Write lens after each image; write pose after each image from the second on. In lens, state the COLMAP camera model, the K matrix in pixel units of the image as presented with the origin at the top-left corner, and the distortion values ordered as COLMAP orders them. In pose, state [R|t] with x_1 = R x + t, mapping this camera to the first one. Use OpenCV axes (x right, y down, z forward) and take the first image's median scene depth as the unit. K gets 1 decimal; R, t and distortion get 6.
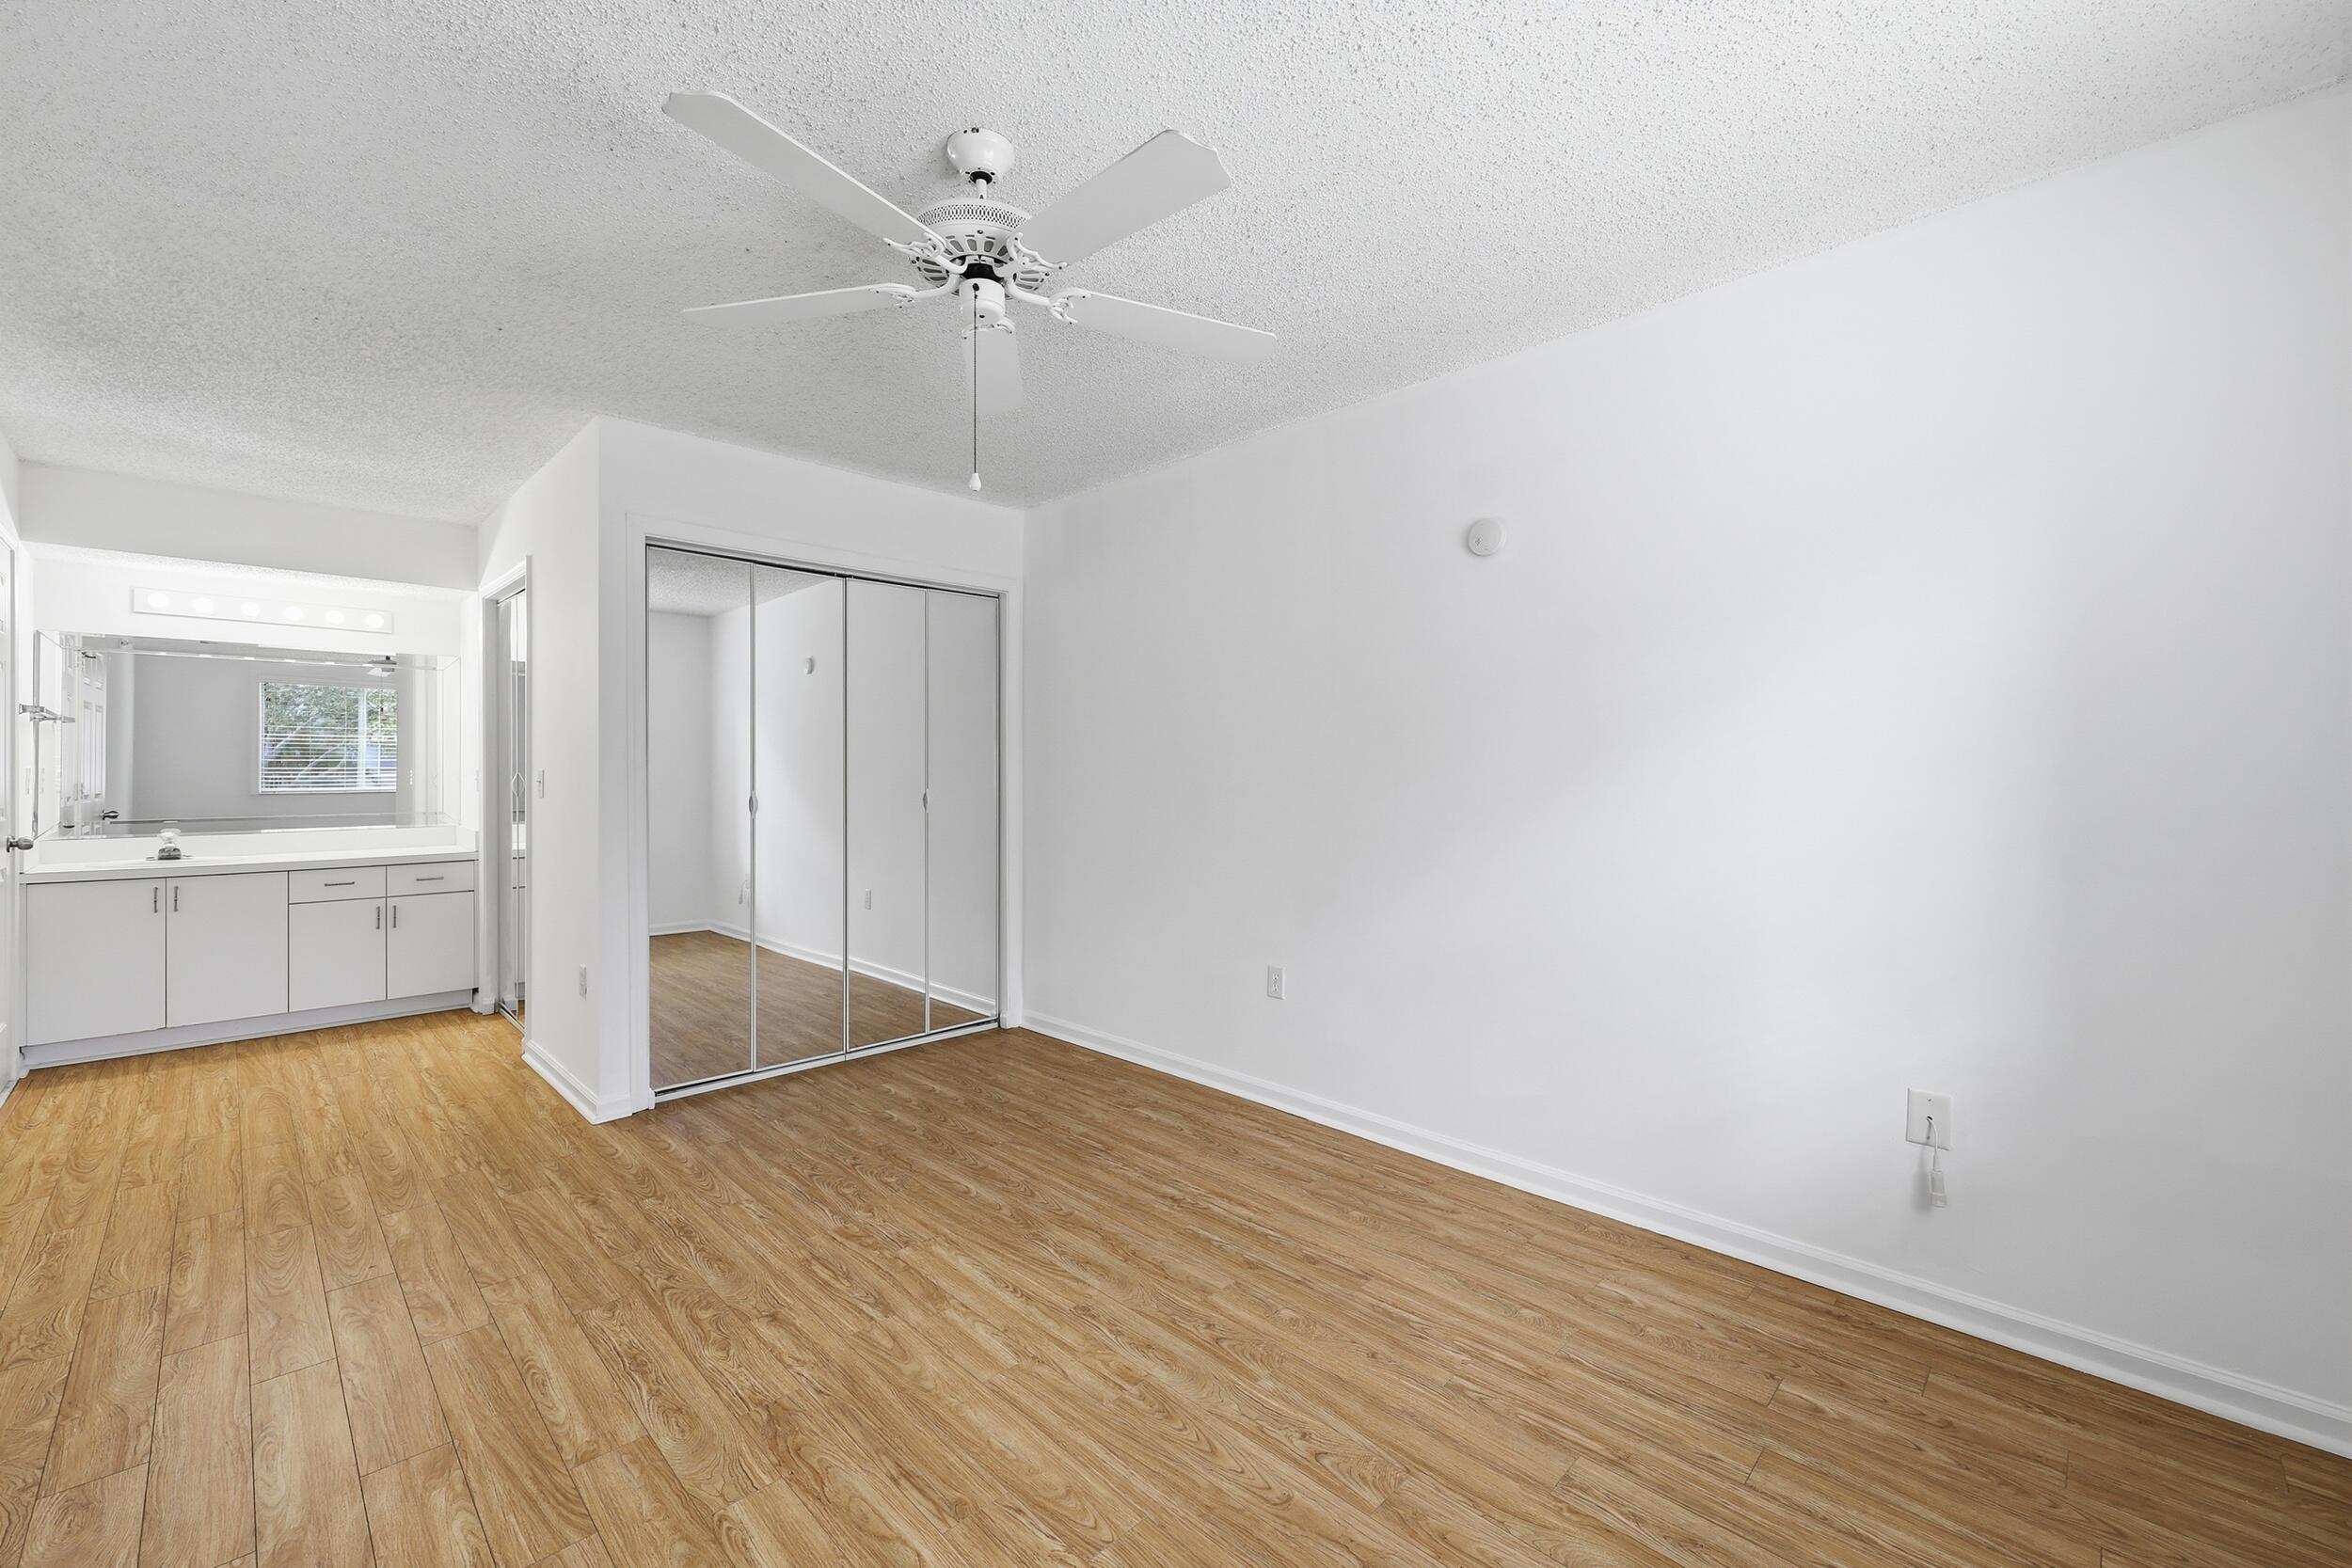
lens RADIAL K [[979.6, 0, 1176.0], [0, 979.6, 784.0], [0, 0, 1]] dist [-0.000028, -0.000199]
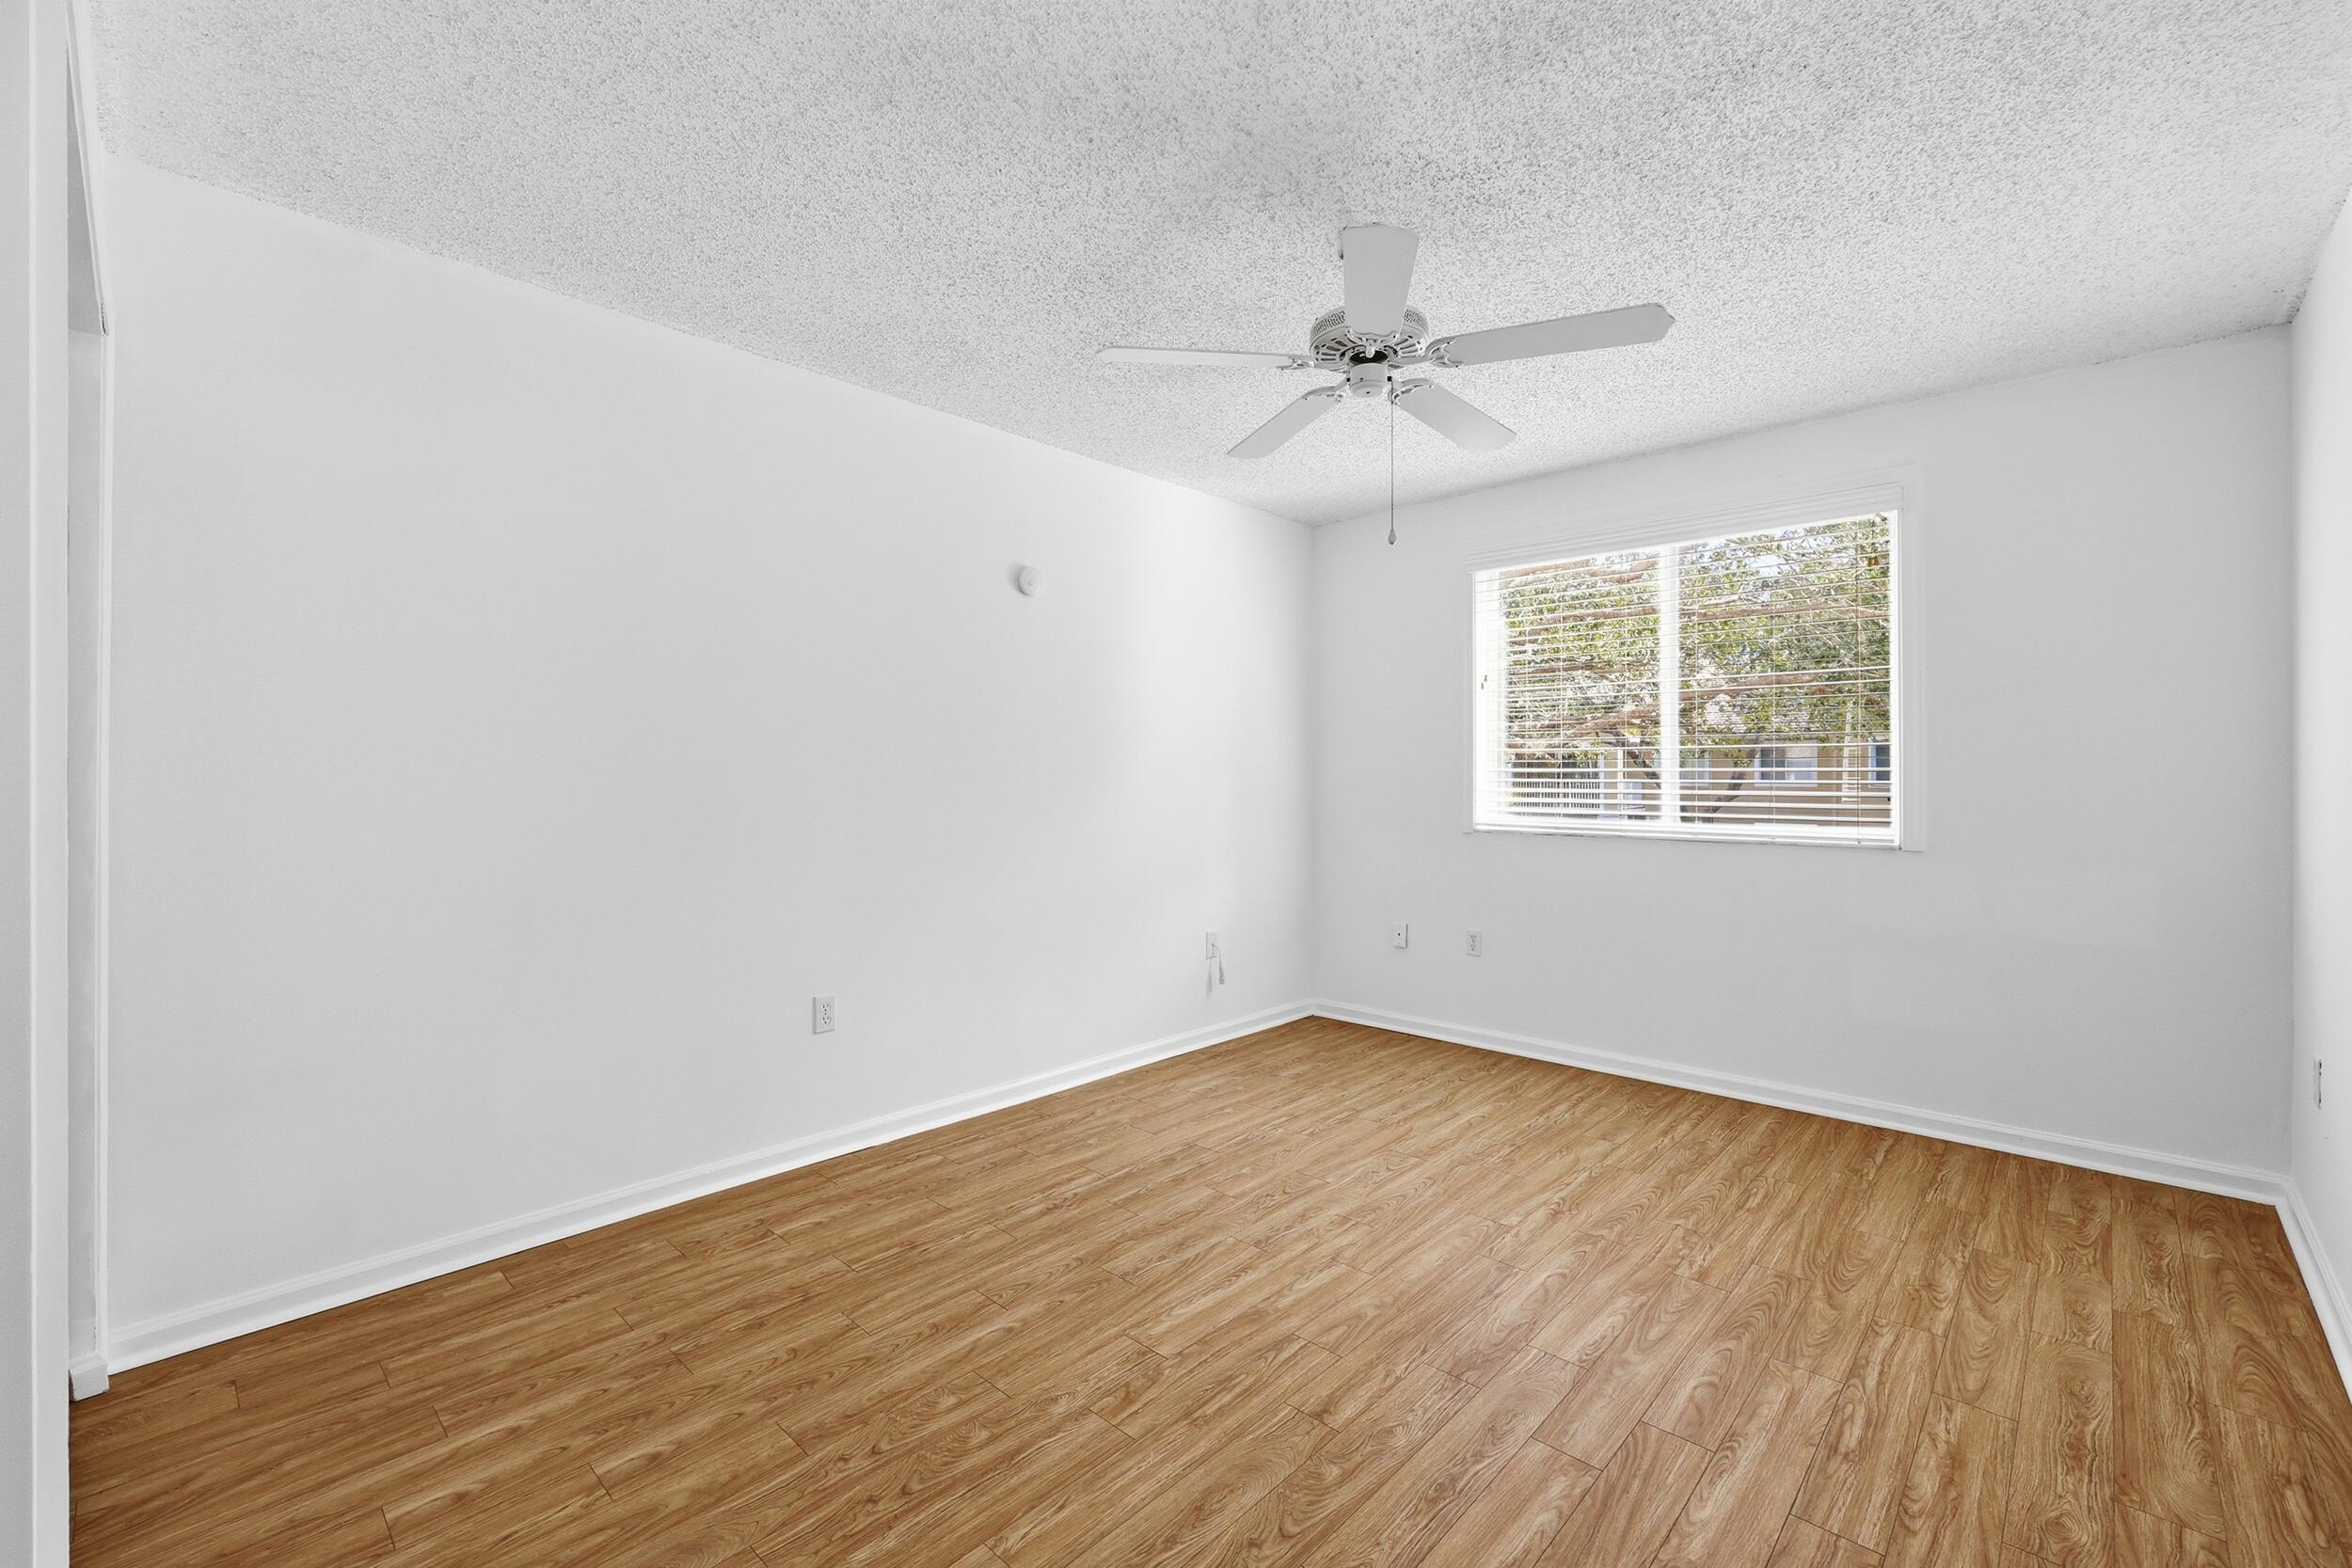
lens RADIAL K [[963.4, 0, 1160.5], [0, 963.4, 784.1], [0, 0, 1]] dist [-0.000380, 0.000169]
pose [[-0.021706, -0.014961, 0.999652, -1.191381], [0.009675, 0.999838, 0.015174, -0.032095], [-0.999718, 0.010001, -0.021557, 1.092130]]
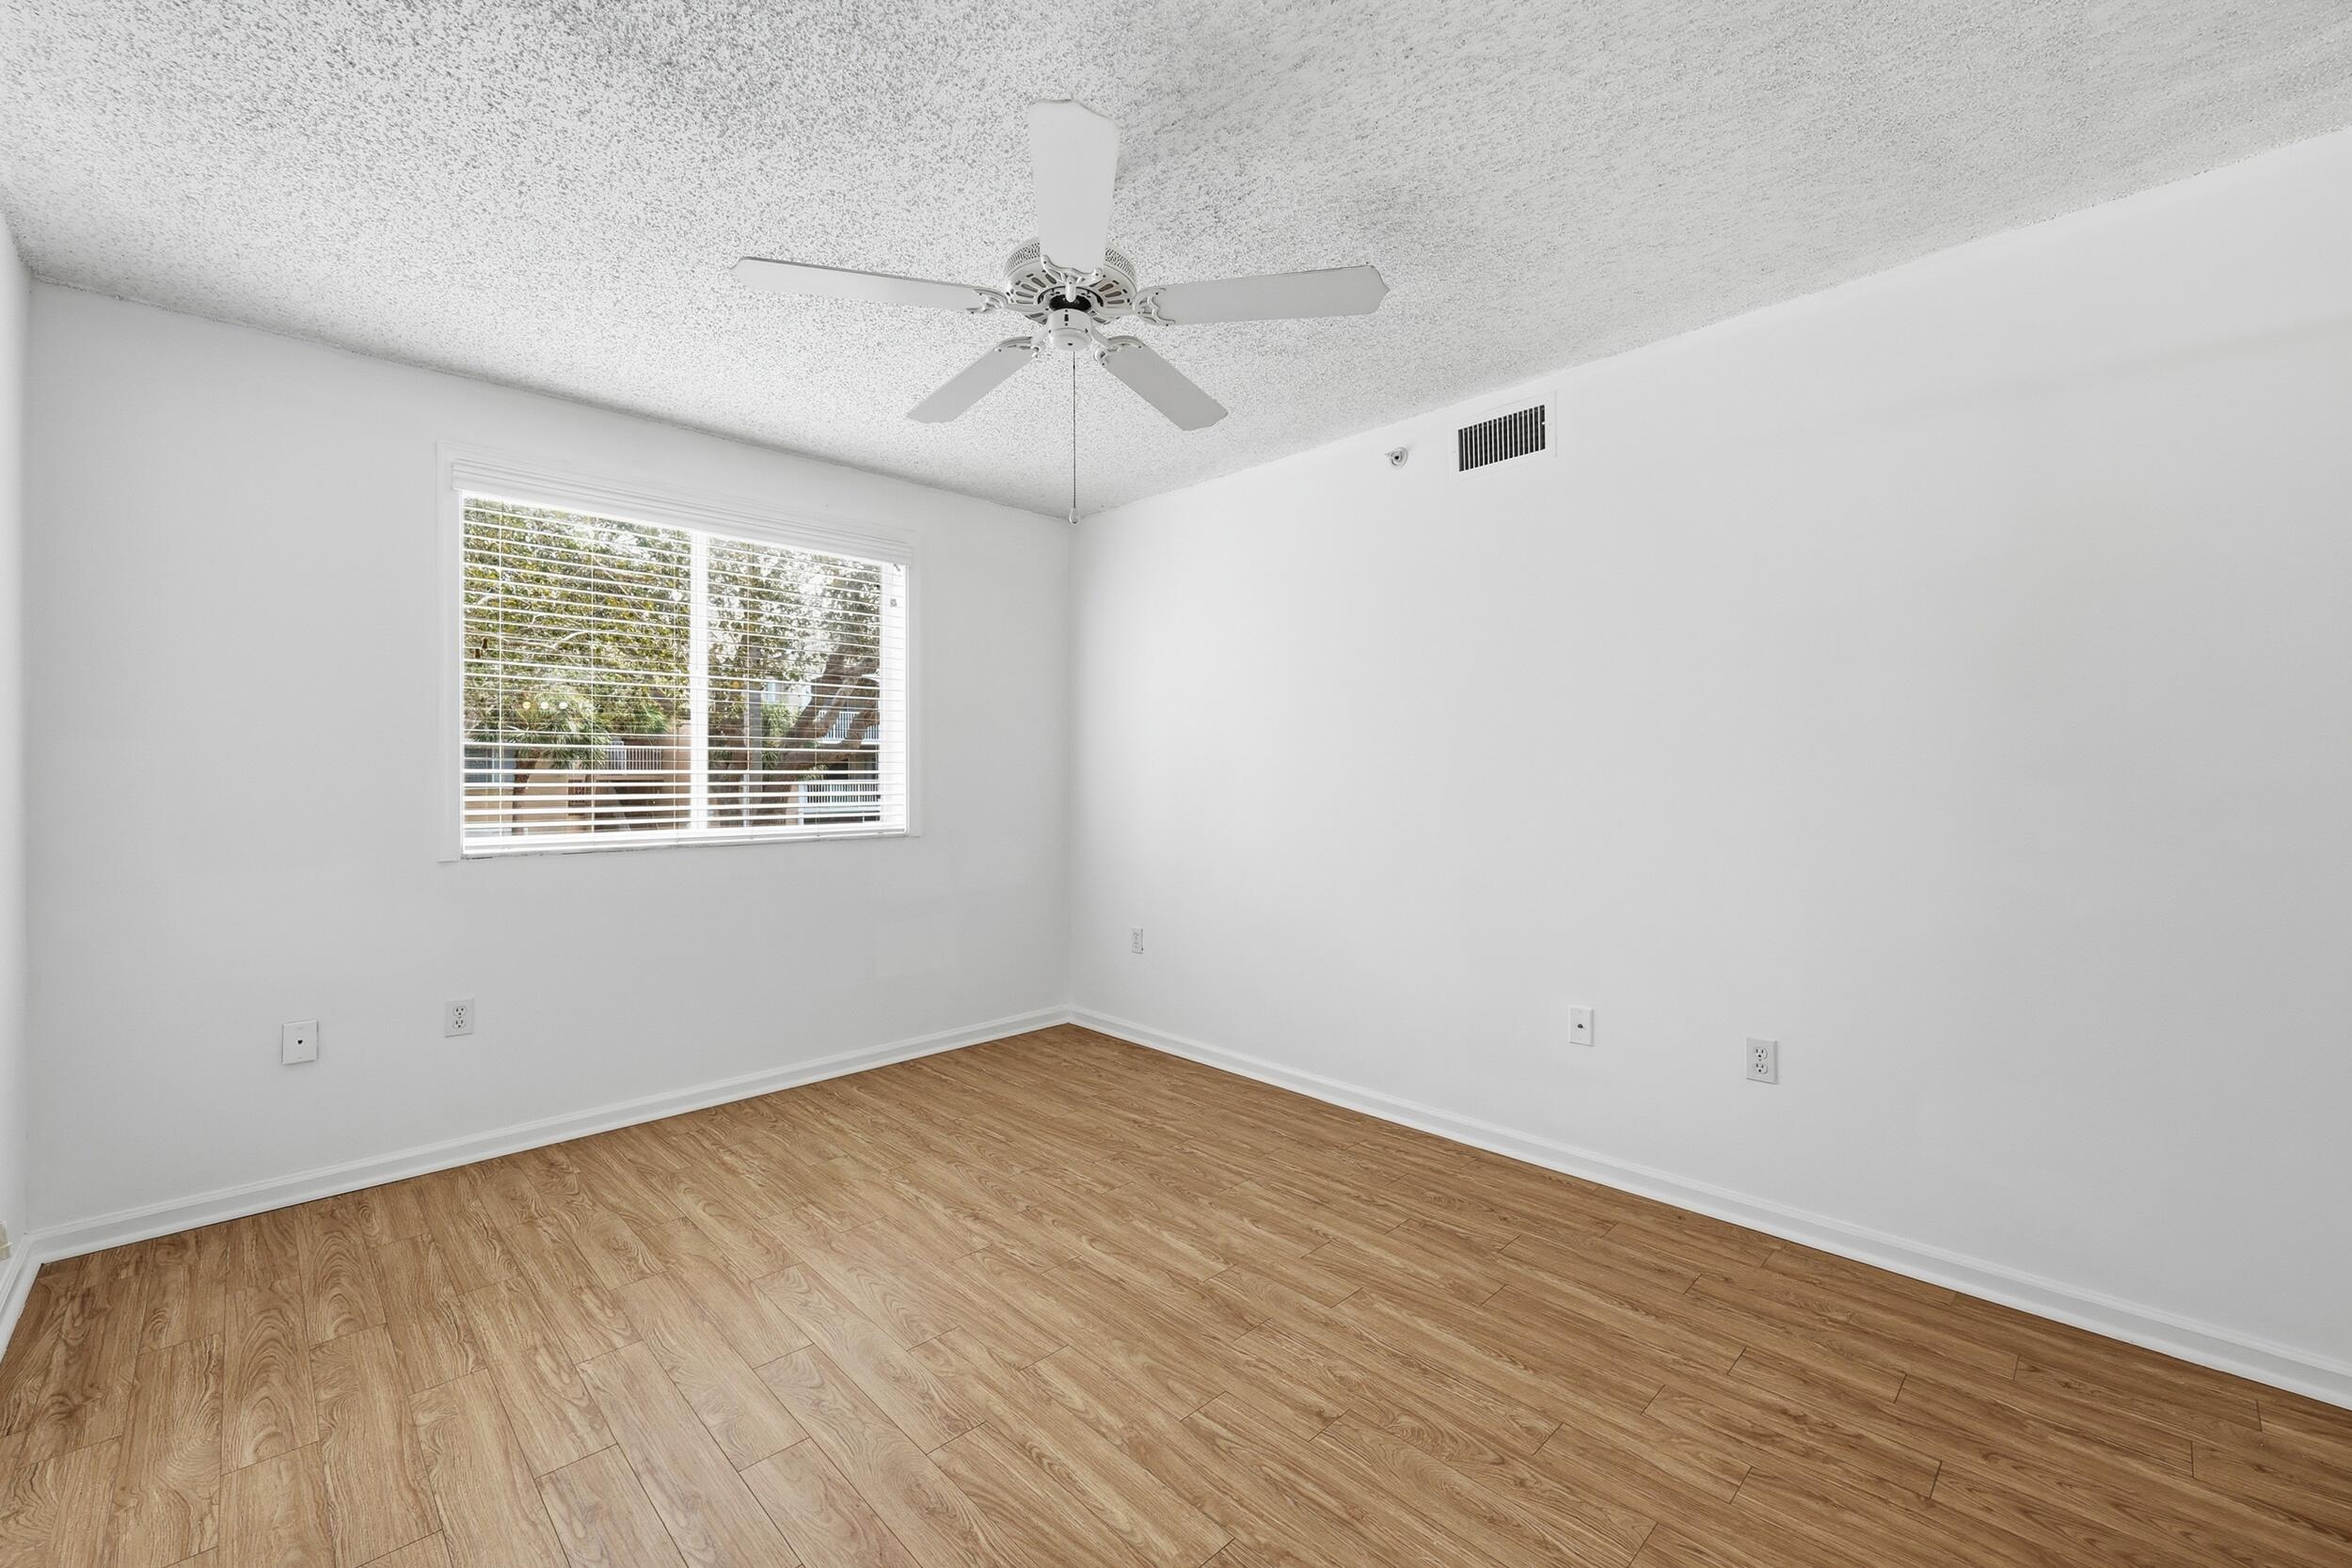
lens RADIAL K [[979.6, 0, 1176.0], [0, 979.6, 784.0], [0, 0, 1]] dist [-0.000028, -0.000199]
pose [[-0.999932, -0.004476, 0.010758, -0.273953], [-0.004260, 0.999790, 0.020063, -0.020248], [-0.010846, 0.020015, -0.999741, 1.736542]]
